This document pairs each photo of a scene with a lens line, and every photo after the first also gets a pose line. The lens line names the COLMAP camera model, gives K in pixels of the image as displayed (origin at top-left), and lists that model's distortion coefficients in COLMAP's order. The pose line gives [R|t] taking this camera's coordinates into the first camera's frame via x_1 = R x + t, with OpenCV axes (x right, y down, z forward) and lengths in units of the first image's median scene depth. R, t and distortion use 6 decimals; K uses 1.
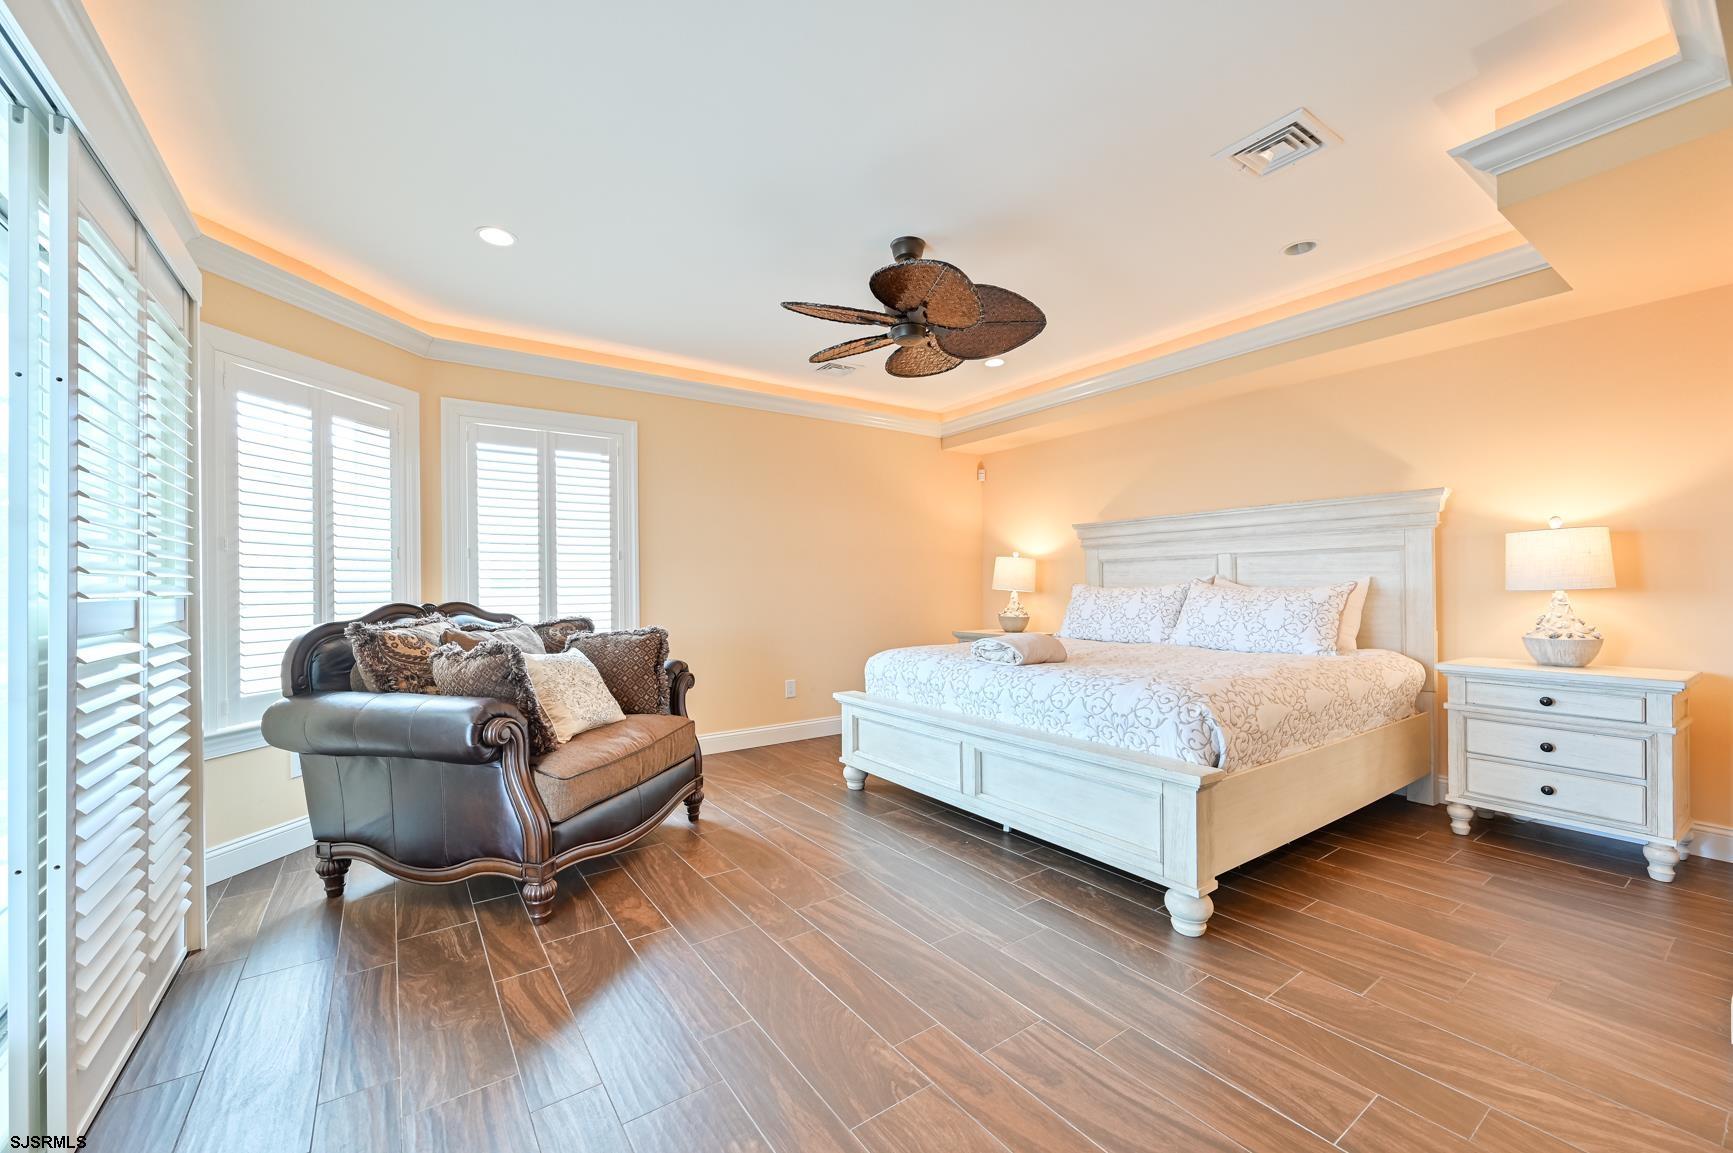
lens RADIAL K [[684.3, 0, 866.0], [0, 684.3, 580.0], [0, 0, 1]] dist [-0.001044, 0.000239]
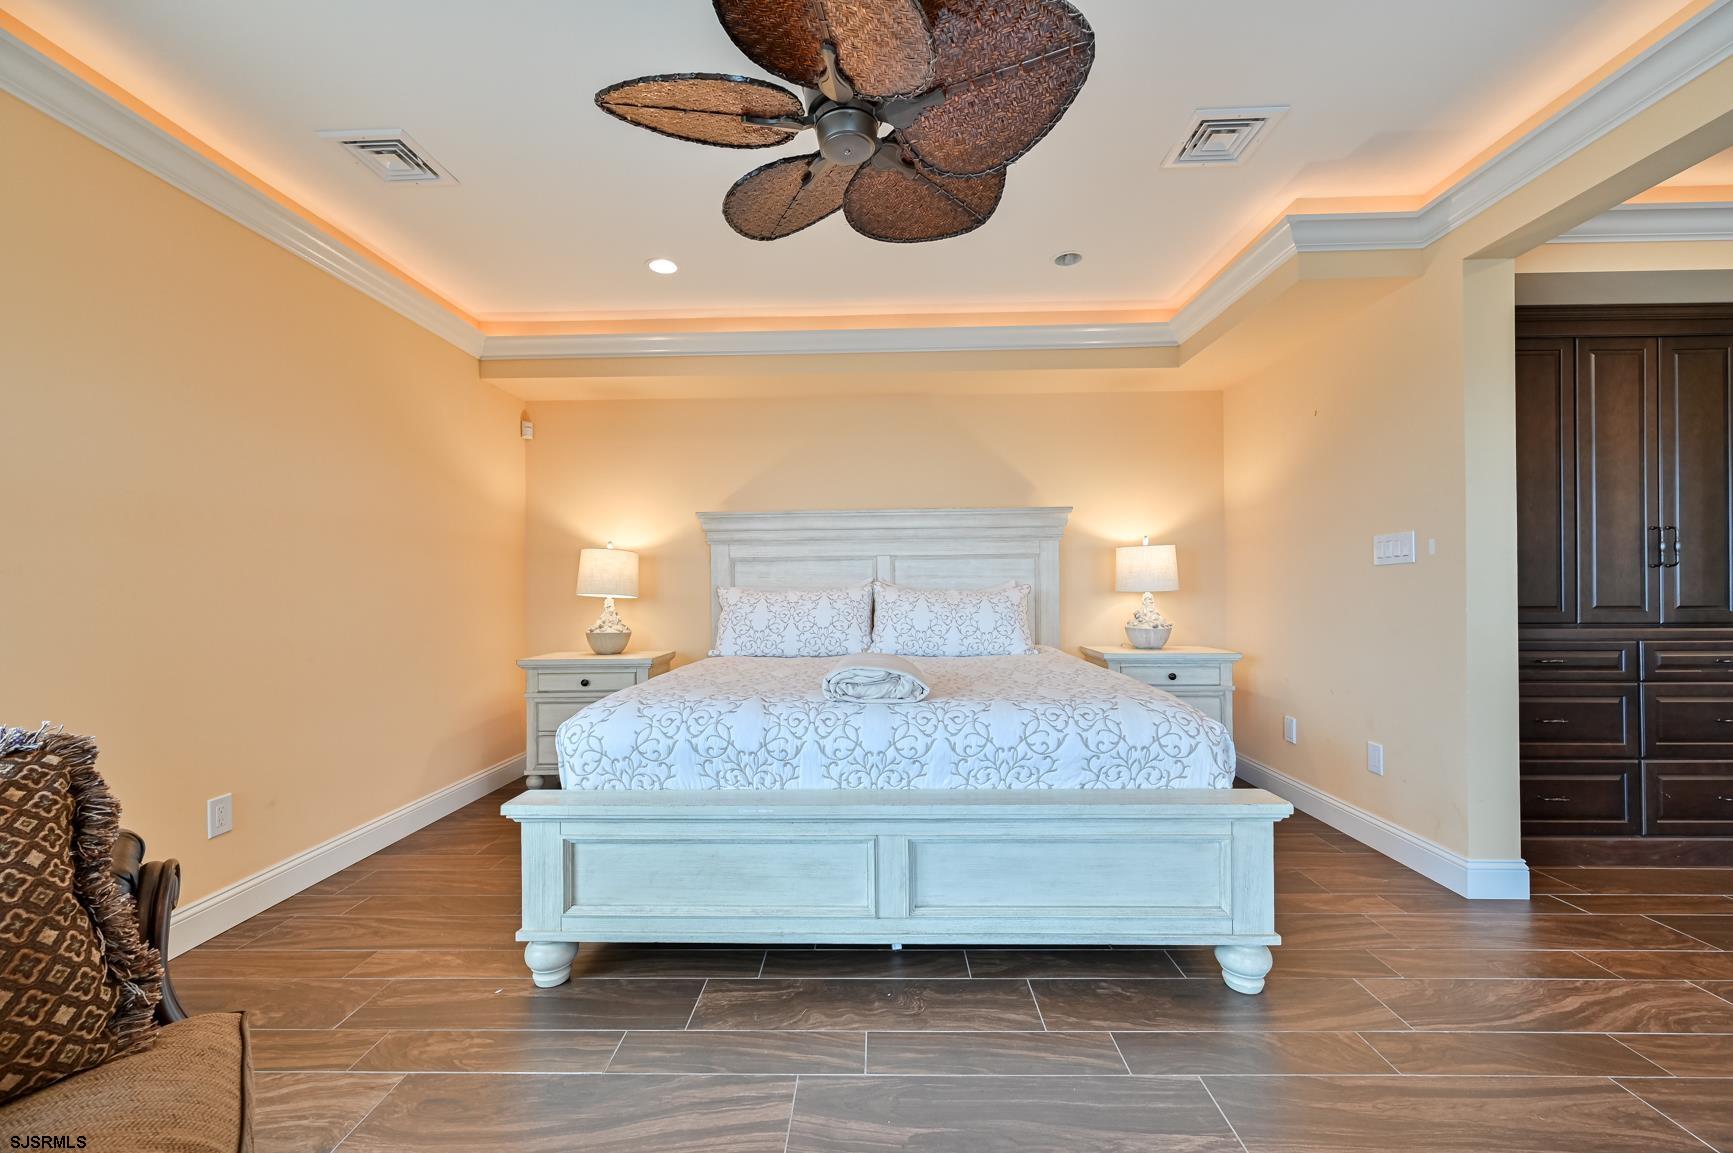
lens RADIAL K [[684.3, 0, 866.0], [0, 684.3, 580.8], [0, 0, 1]] dist [-0.001044, 0.000239]
pose [[0.589777, 0.012373, 0.807471, -0.306093], [-0.004698, 0.999918, -0.011891, 0.009734], [-0.807552, 0.003220, 0.589787, 0.526852]]
